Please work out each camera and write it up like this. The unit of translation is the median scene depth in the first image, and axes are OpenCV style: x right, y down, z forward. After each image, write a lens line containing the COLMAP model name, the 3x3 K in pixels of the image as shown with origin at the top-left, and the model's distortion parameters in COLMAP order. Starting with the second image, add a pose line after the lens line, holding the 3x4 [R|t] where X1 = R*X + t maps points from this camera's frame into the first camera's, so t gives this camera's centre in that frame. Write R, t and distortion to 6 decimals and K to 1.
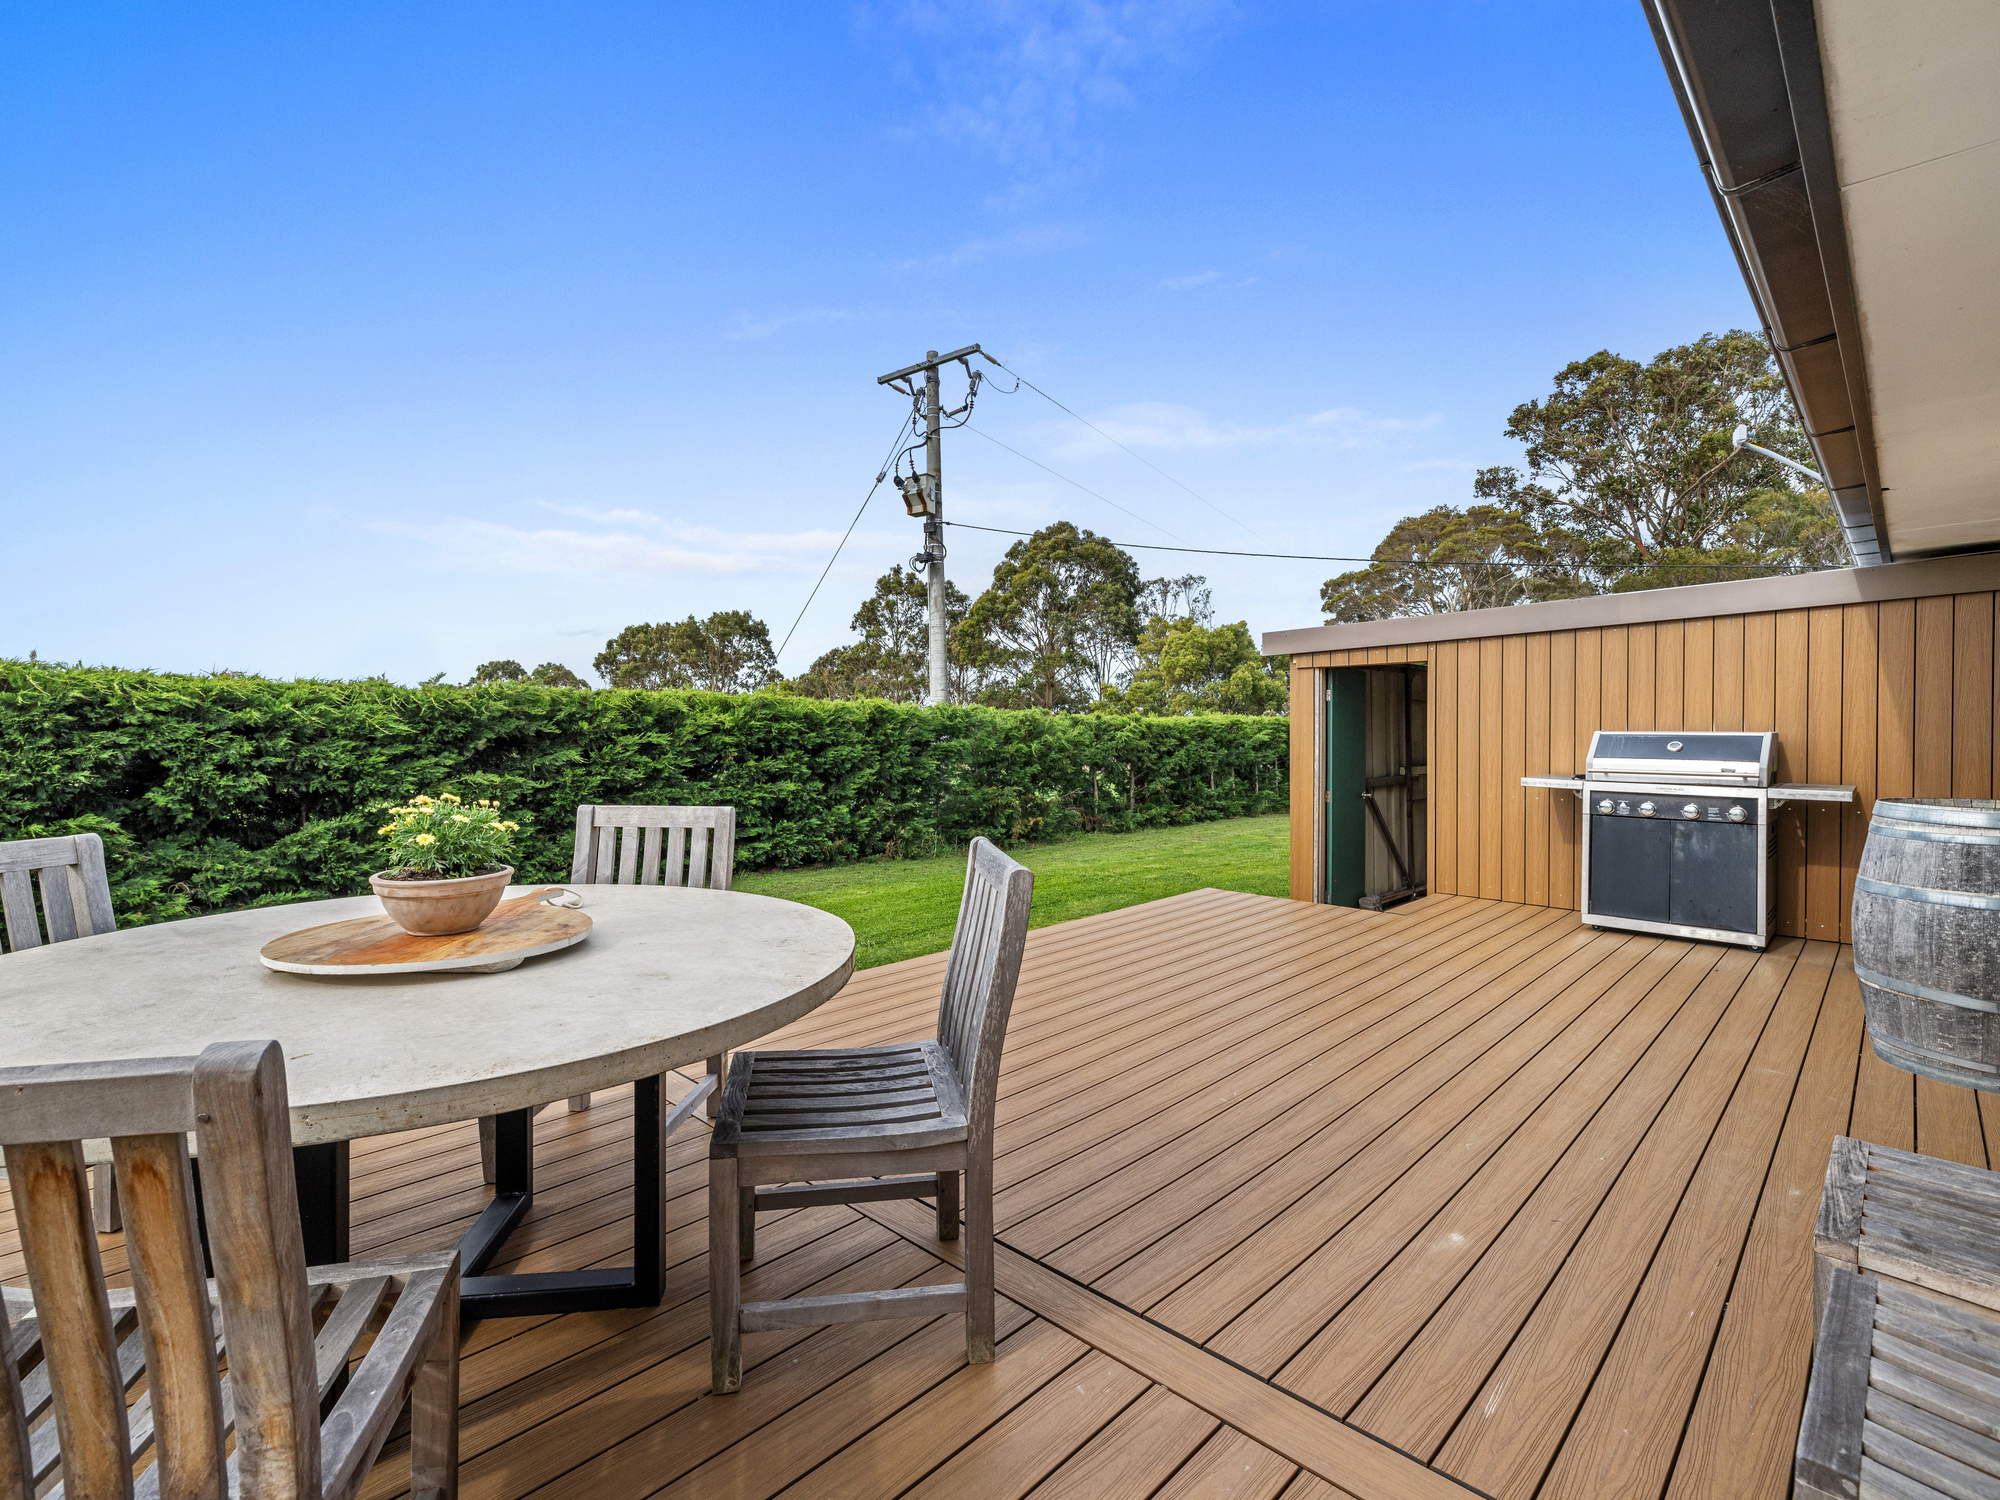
lens RADIAL K [[955.9, 0, 998.7], [0, 955.9, 740.1], [0, 0, 1]] dist [0.000312, 0.000702]
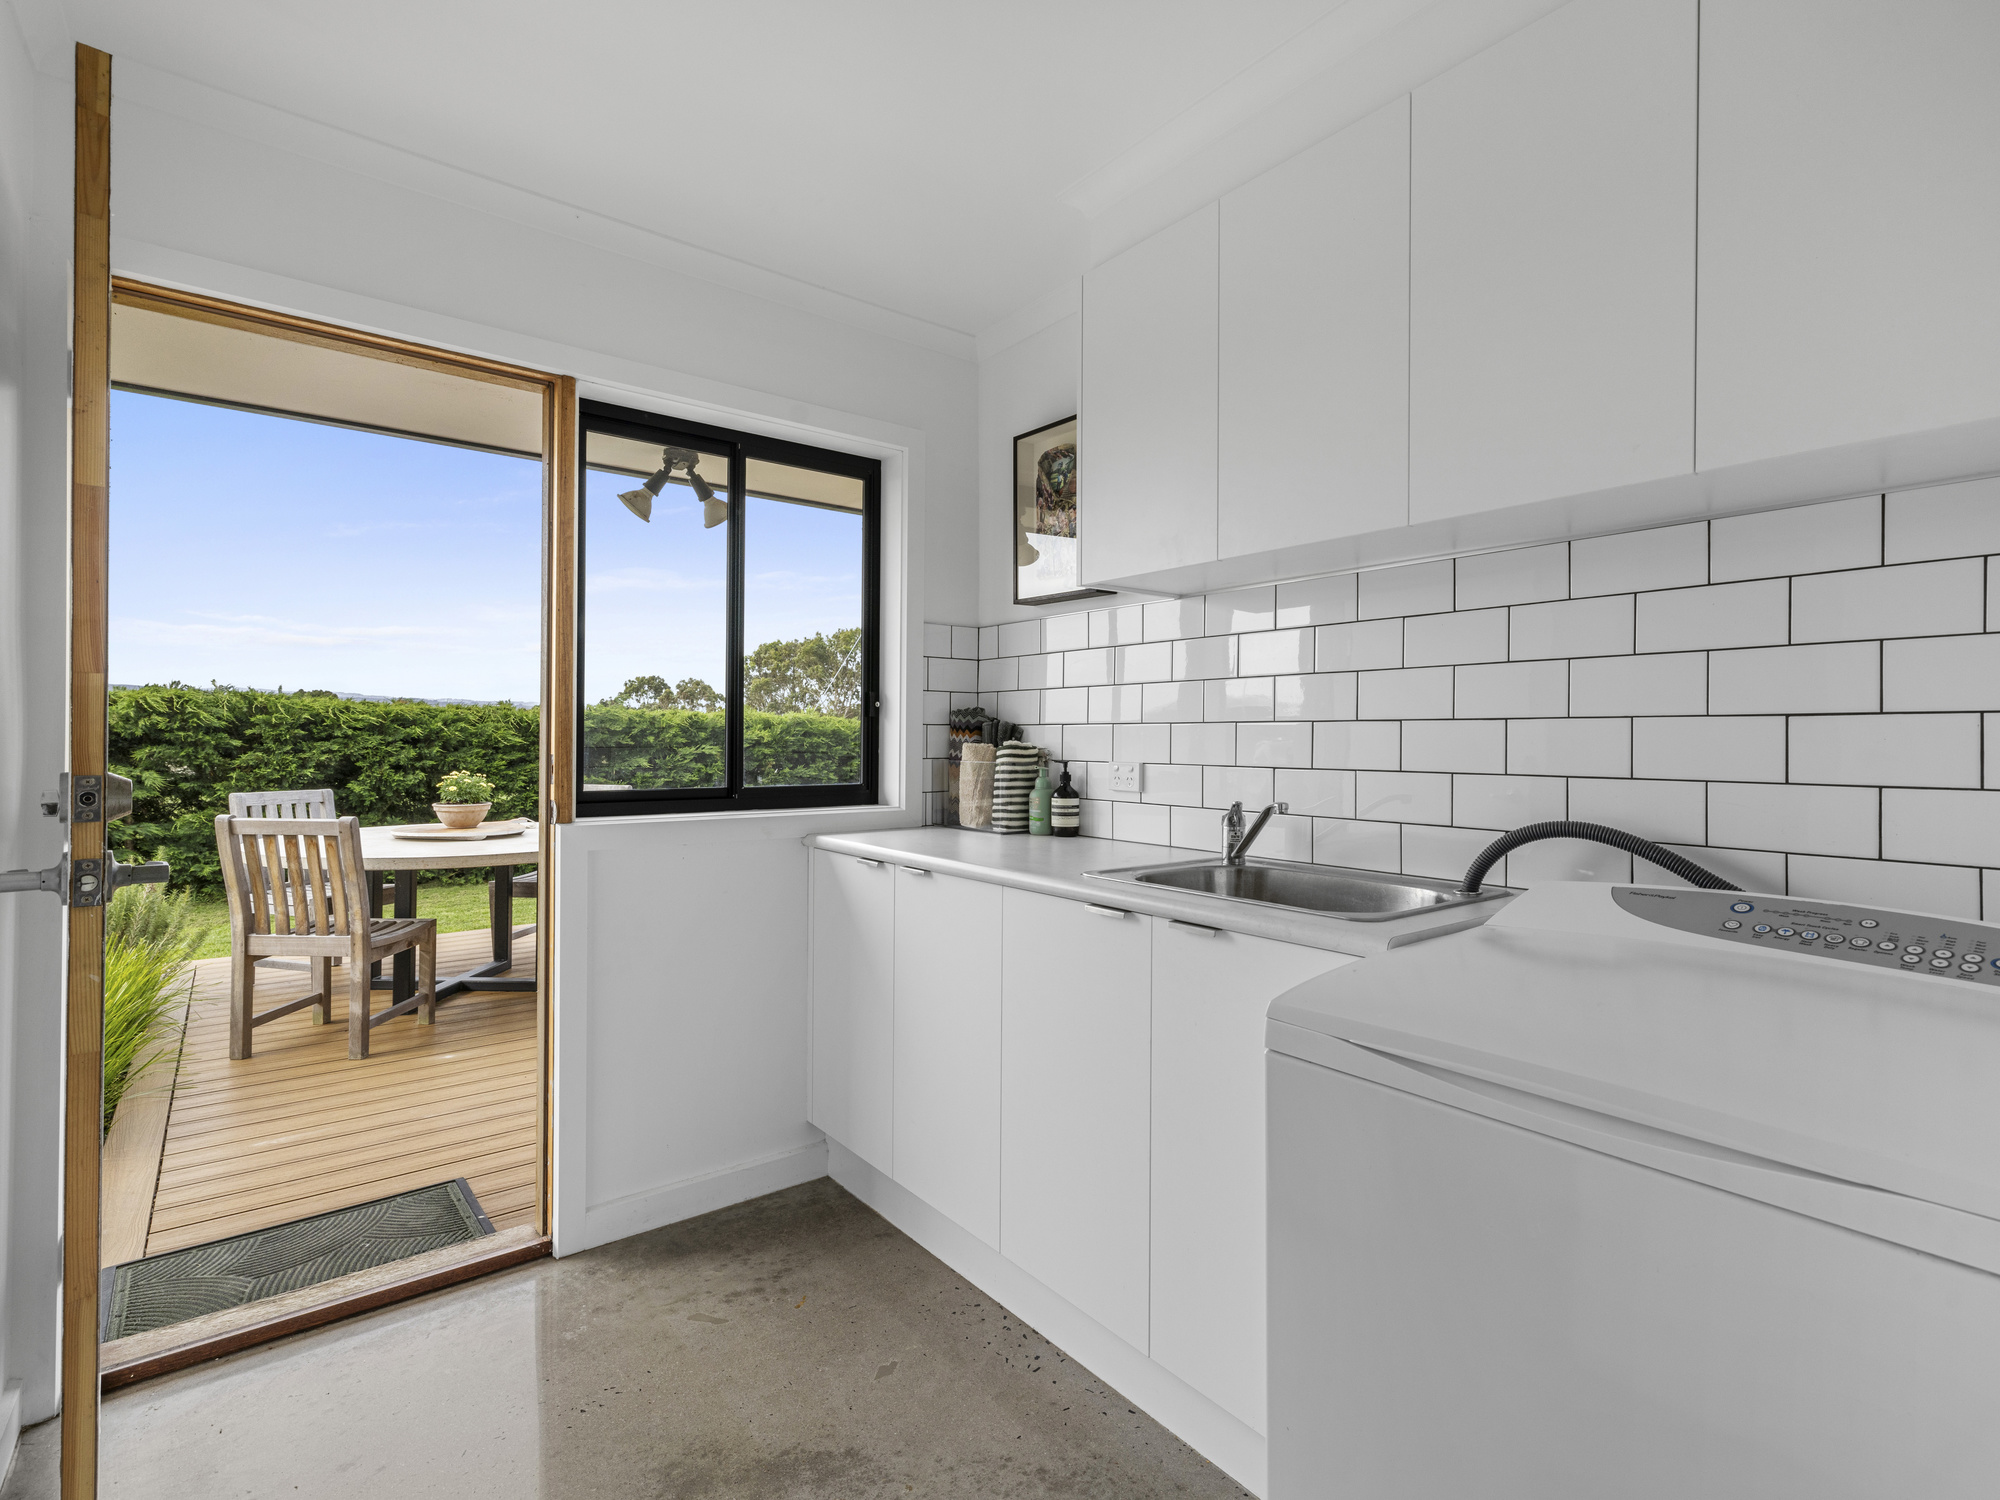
lens RADIAL K [[955.9, 0, 998.7], [0, 955.9, 740.1], [0, 0, 1]] dist [0.000312, 0.000702]
pose [[0.991690, 0.007157, -0.128448, 0.246730], [-0.009022, 0.999862, -0.013943, -0.000218], [0.128330, 0.014986, 0.991618, -0.281702]]
